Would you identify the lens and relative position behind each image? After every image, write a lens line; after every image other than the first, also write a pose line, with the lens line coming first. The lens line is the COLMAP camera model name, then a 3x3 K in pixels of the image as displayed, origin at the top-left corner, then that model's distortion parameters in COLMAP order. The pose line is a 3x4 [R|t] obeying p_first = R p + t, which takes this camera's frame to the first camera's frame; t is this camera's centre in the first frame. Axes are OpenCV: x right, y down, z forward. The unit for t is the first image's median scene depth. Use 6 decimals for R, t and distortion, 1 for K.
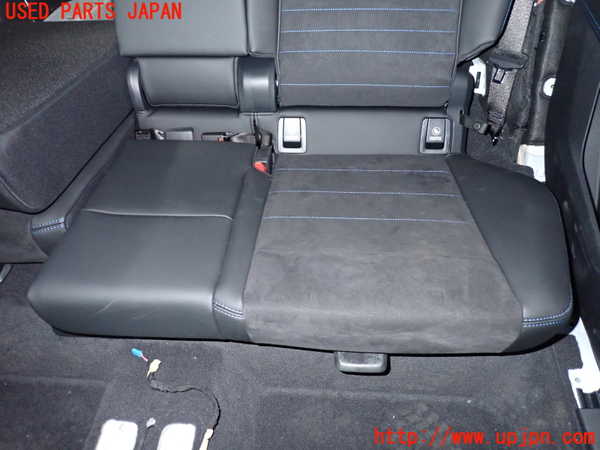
lens RADIAL K [[441.7, 0, 300.0], [0, 441.7, 225.0], [0, 0, 1]] dist [0.002365, -0.002391]
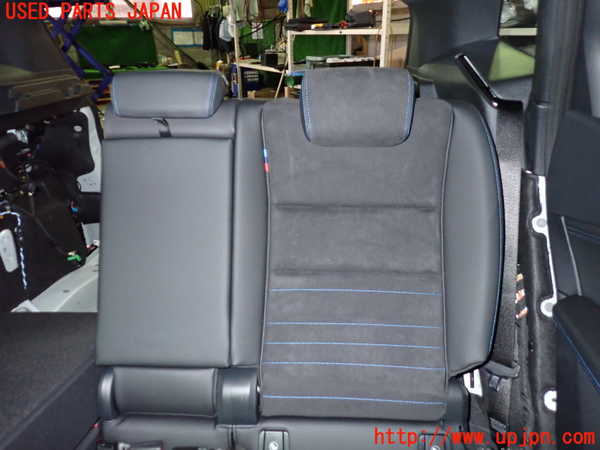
lens RADIAL K [[441.7, 0, 300.0], [0, 441.7, 225.0], [0, 0, 1]] dist [0.002365, -0.002391]
pose [[0.999908, 0.012170, 0.006010, 0.024882], [-0.008249, 0.896478, -0.443012, -0.225796], [-0.010779, 0.442922, 0.896495, 0.004450]]
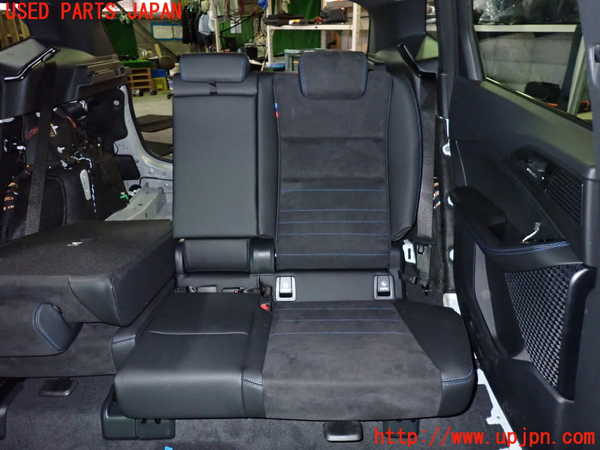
lens RADIAL K [[441.7, 0, 300.0], [0, 441.7, 225.0], [0, 0, 1]] dist [0.002365, -0.002391]
pose [[0.998259, -0.005742, 0.058702, -0.056097], [0.030642, 0.900895, -0.432955, 0.239969], [-0.050398, 0.434000, 0.899502, -0.396069]]
